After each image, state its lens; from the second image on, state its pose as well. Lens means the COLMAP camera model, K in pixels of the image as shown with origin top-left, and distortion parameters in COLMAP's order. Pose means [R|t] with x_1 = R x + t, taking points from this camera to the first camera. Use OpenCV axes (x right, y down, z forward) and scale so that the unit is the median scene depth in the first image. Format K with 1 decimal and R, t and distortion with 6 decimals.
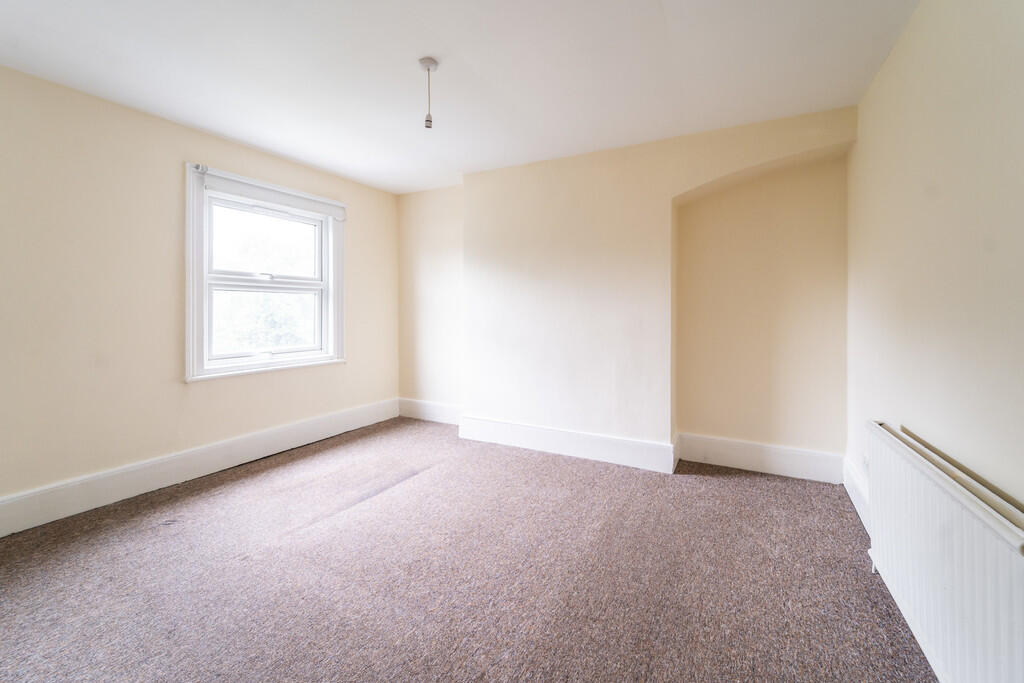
lens RADIAL K [[421.4, 0, 512.6], [0, 421.4, 314.9], [0, 0, 1]] dist [0.001784, -0.000031]
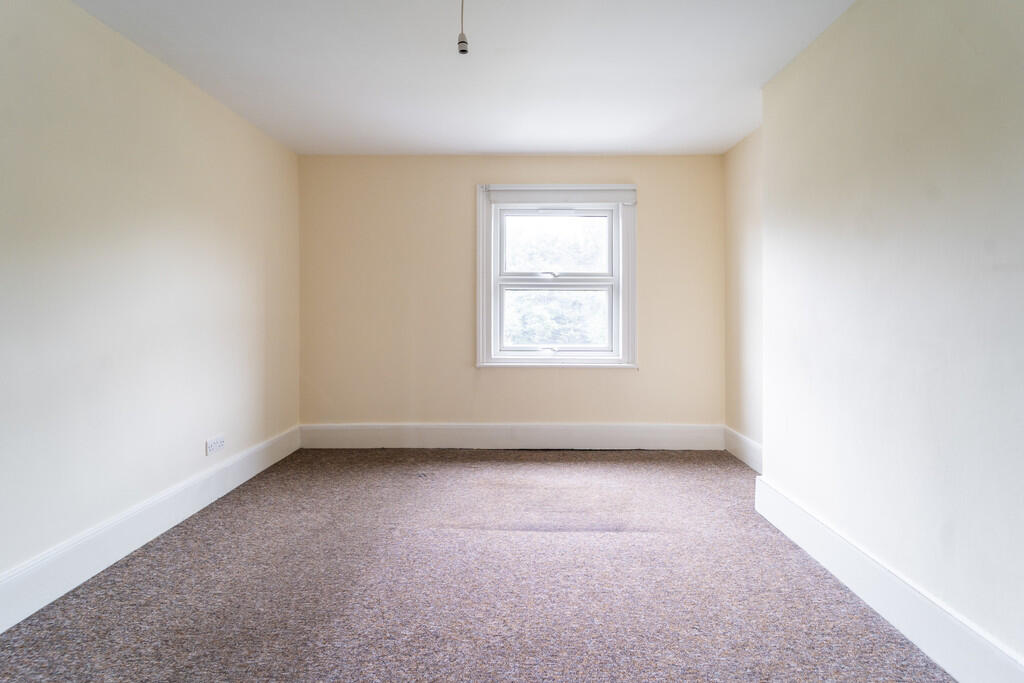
lens RADIAL K [[421.4, 0, 512.6], [0, 421.4, 314.9], [0, 0, 1]] dist [0.001784, -0.000031]
pose [[0.480304, 0.008967, -0.877056, 0.308894], [-0.013290, 0.999907, 0.002945, 0.004750], [0.877001, 0.010242, 0.480379, 0.471112]]
